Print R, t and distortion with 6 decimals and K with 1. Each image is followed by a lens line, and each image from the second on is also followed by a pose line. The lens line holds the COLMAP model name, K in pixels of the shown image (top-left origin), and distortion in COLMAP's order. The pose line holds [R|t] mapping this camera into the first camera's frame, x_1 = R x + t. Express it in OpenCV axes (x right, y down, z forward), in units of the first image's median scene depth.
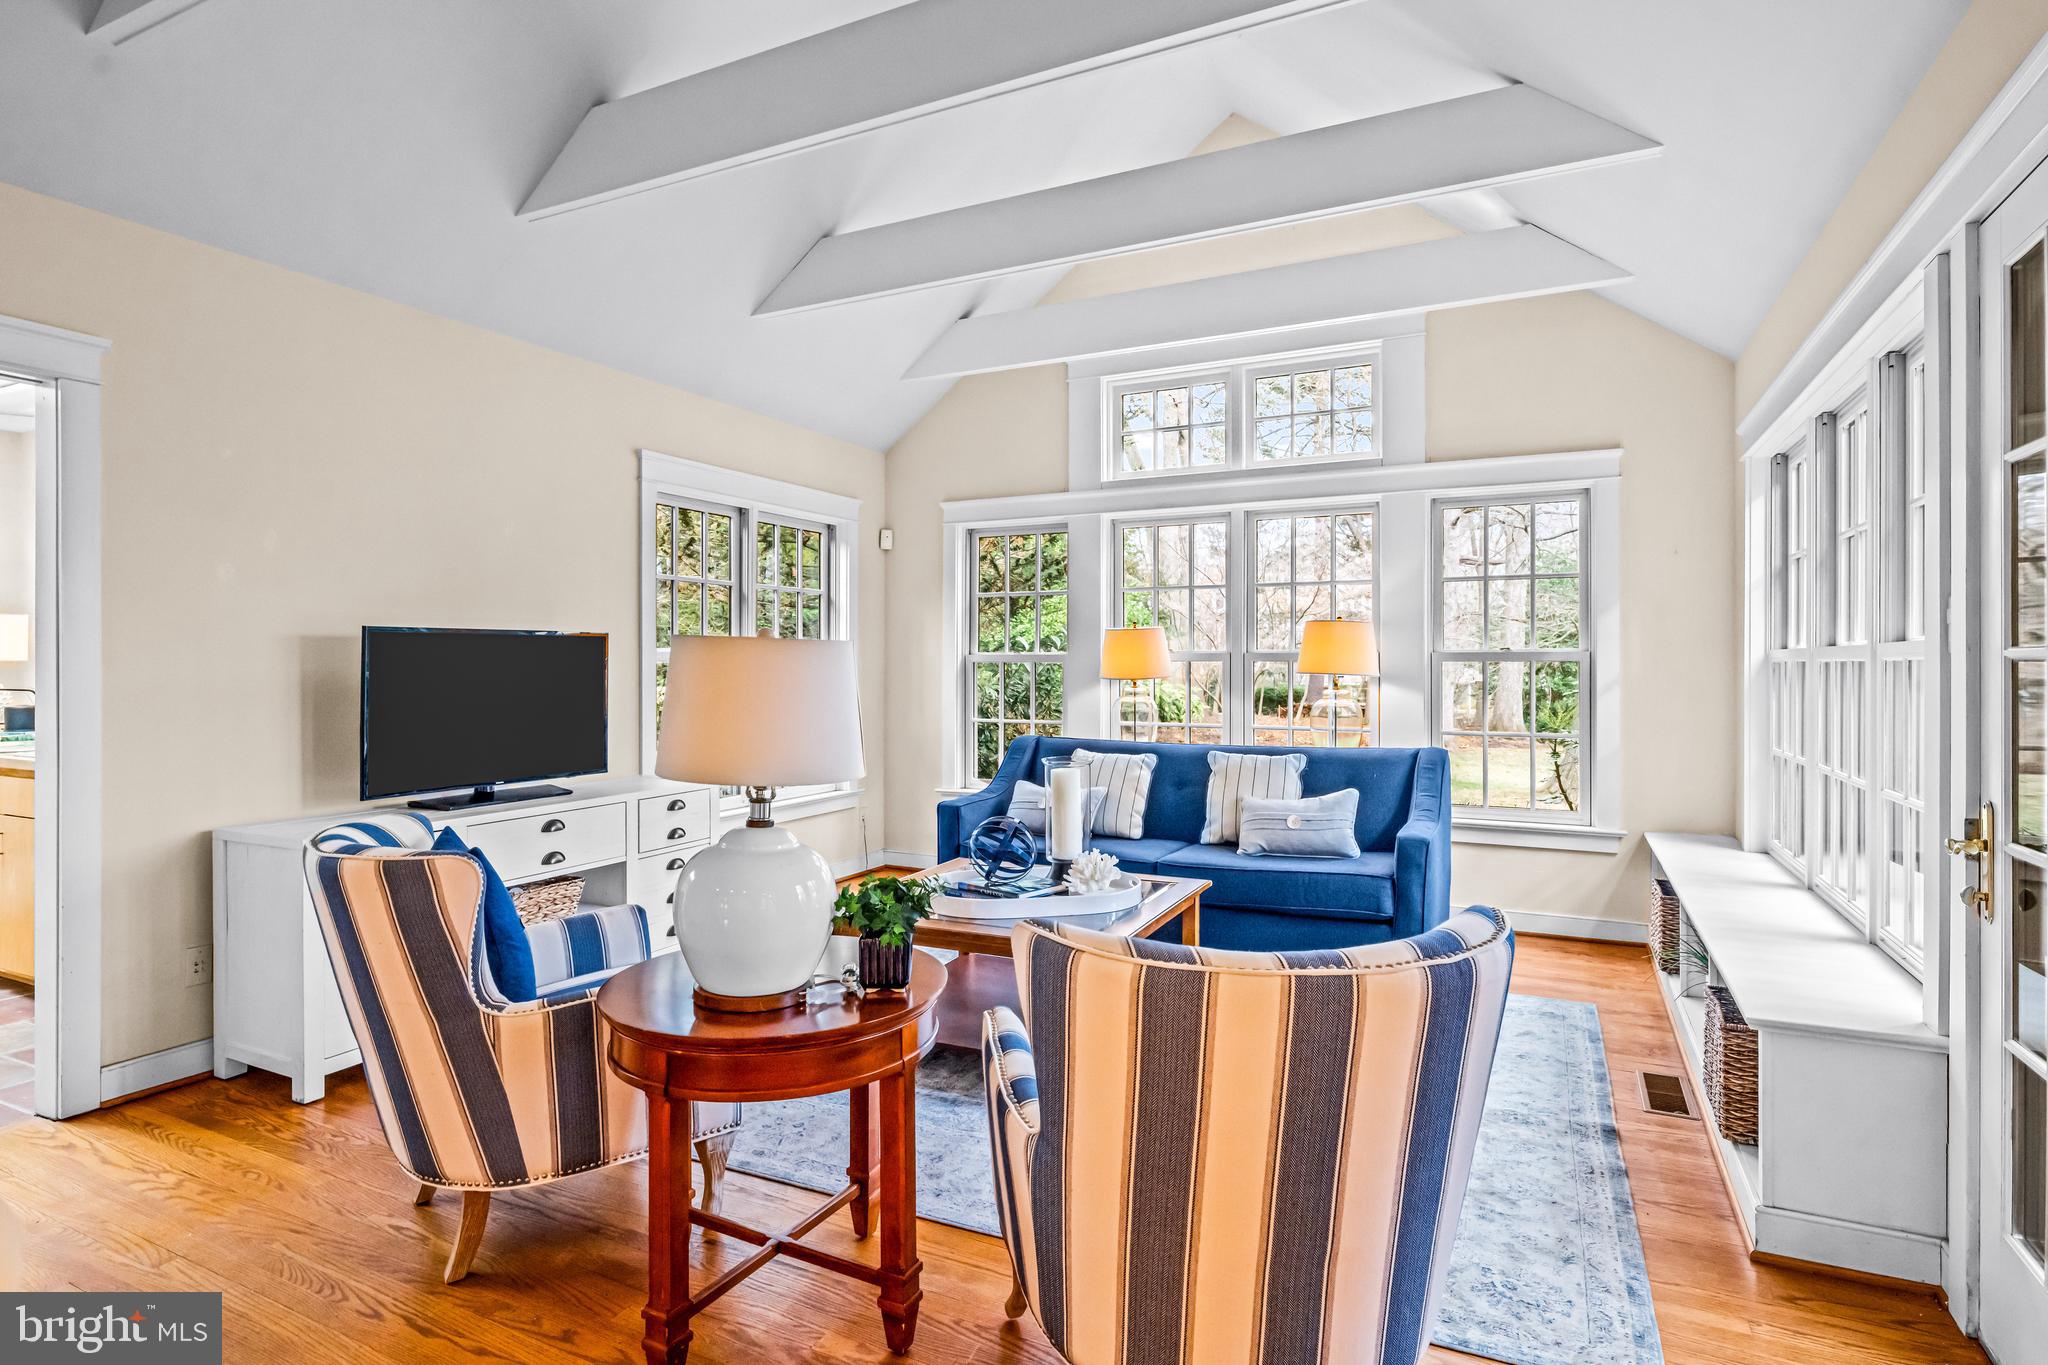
lens RADIAL K [[1054.5, 0, 1007.0], [0, 1054.5, 666.6], [0, 0, 1]] dist [0.005301, 0.000425]
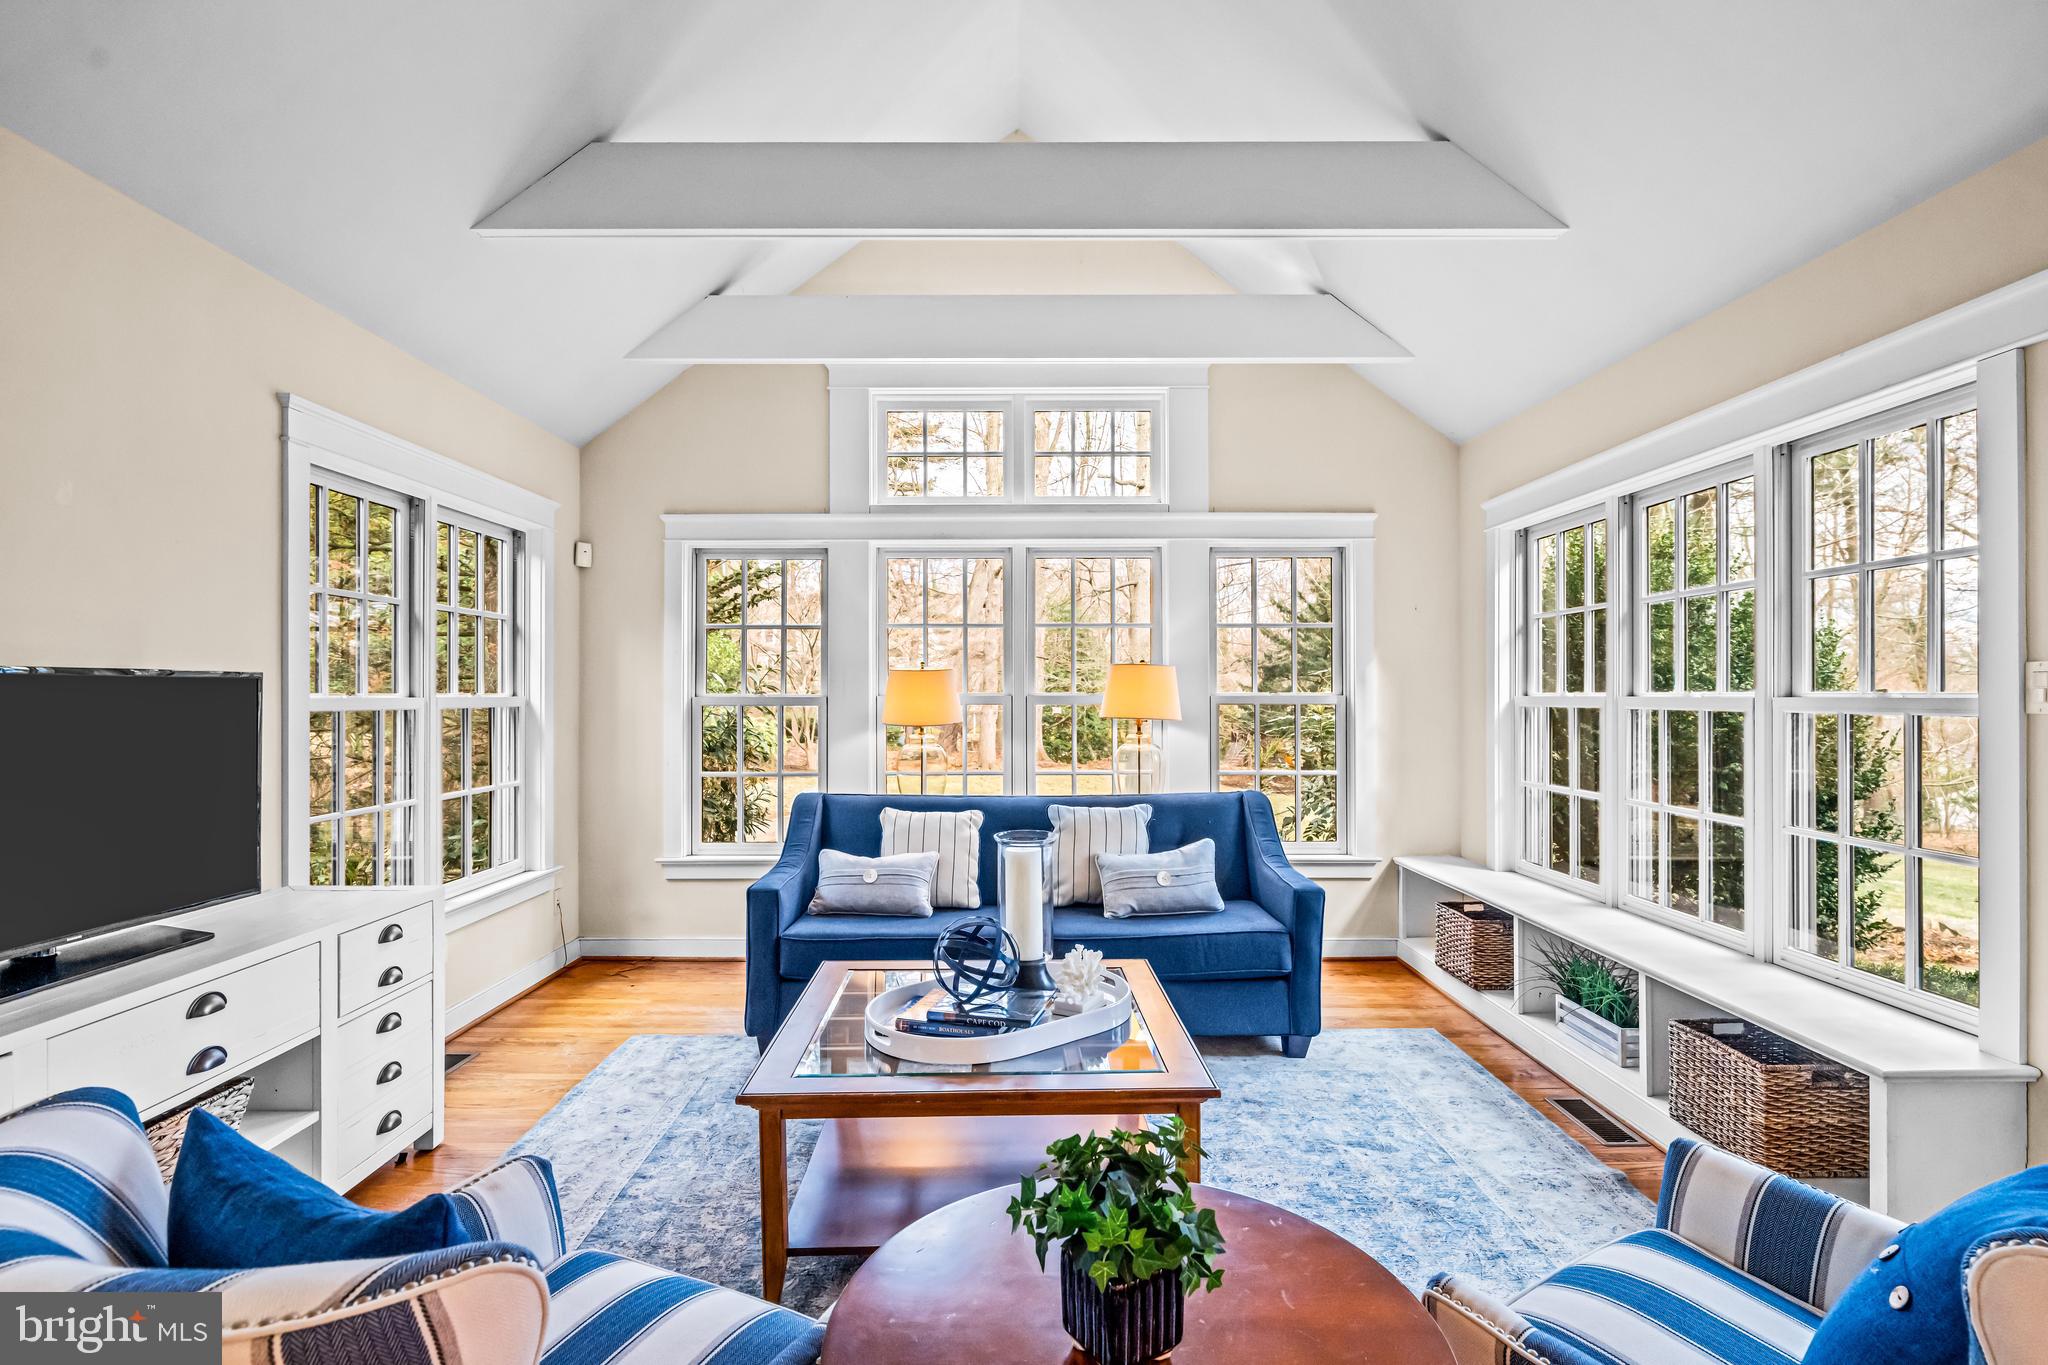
lens RADIAL K [[984.2, 0, 1025.3], [0, 984.2, 697.1], [0, 0, 1]] dist [-0.000298, -0.000577]
pose [[0.892986, -0.003147, 0.450073, -0.212407], [0.003258, 0.999995, 0.000527, -0.014783], [-0.450072, 0.000996, 0.892991, 0.242282]]
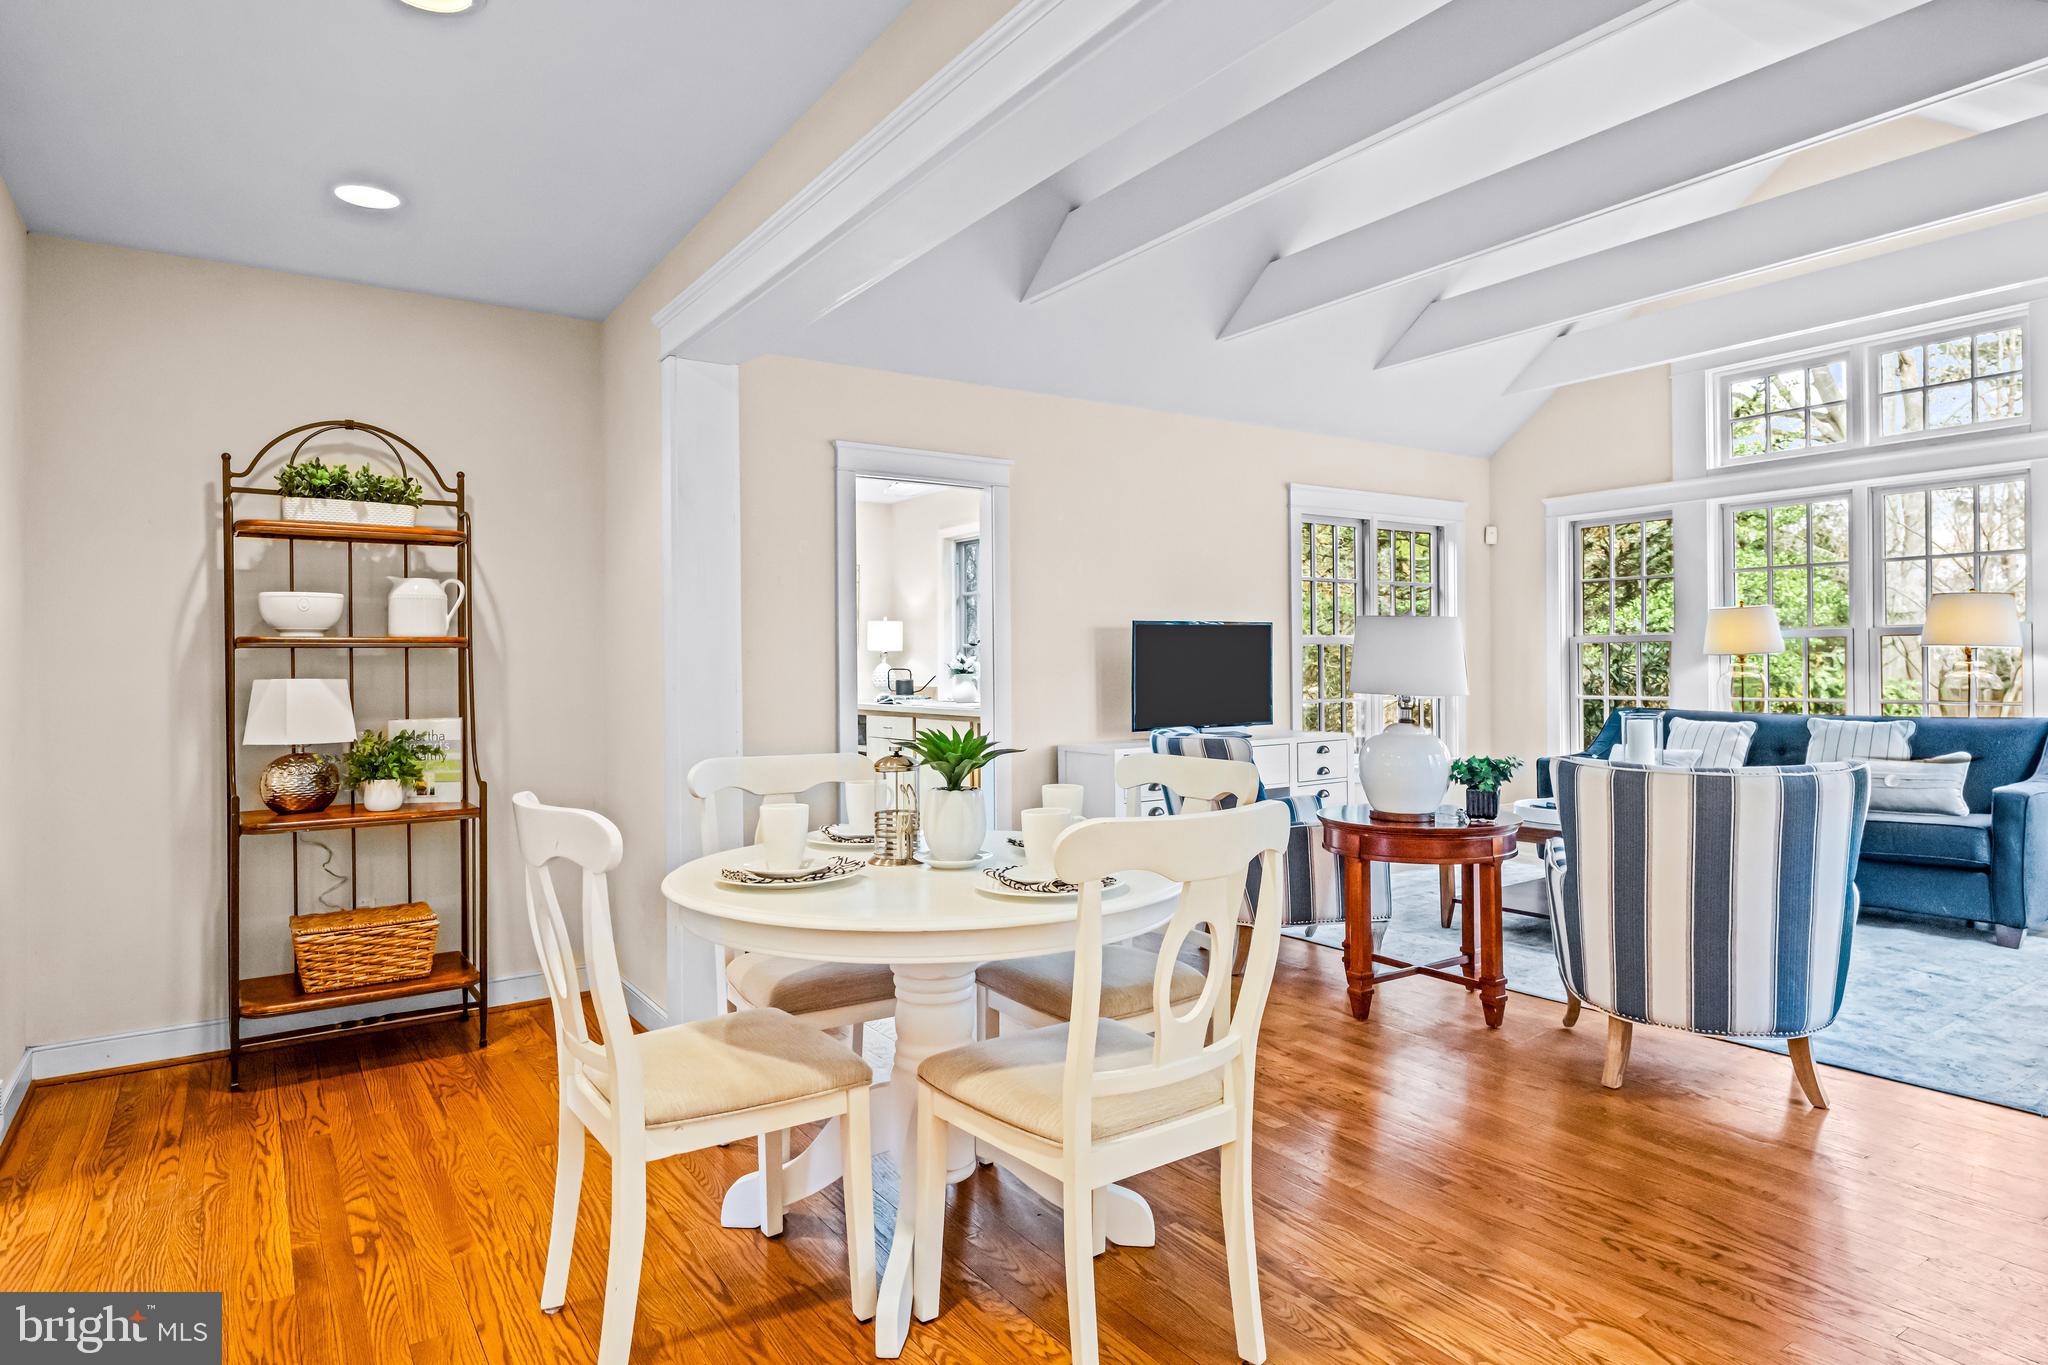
lens RADIAL K [[1123.3, 0, 1046.5], [0, 1123.3, 663.2], [0, 0, 1]] dist [-0.004496, -0.000905]
pose [[0.878213, -0.008956, -0.478186, 0.054885], [0.008267, 0.999960, -0.003544, 0.021387], [0.478198, -0.000840, 0.878252, -0.378020]]
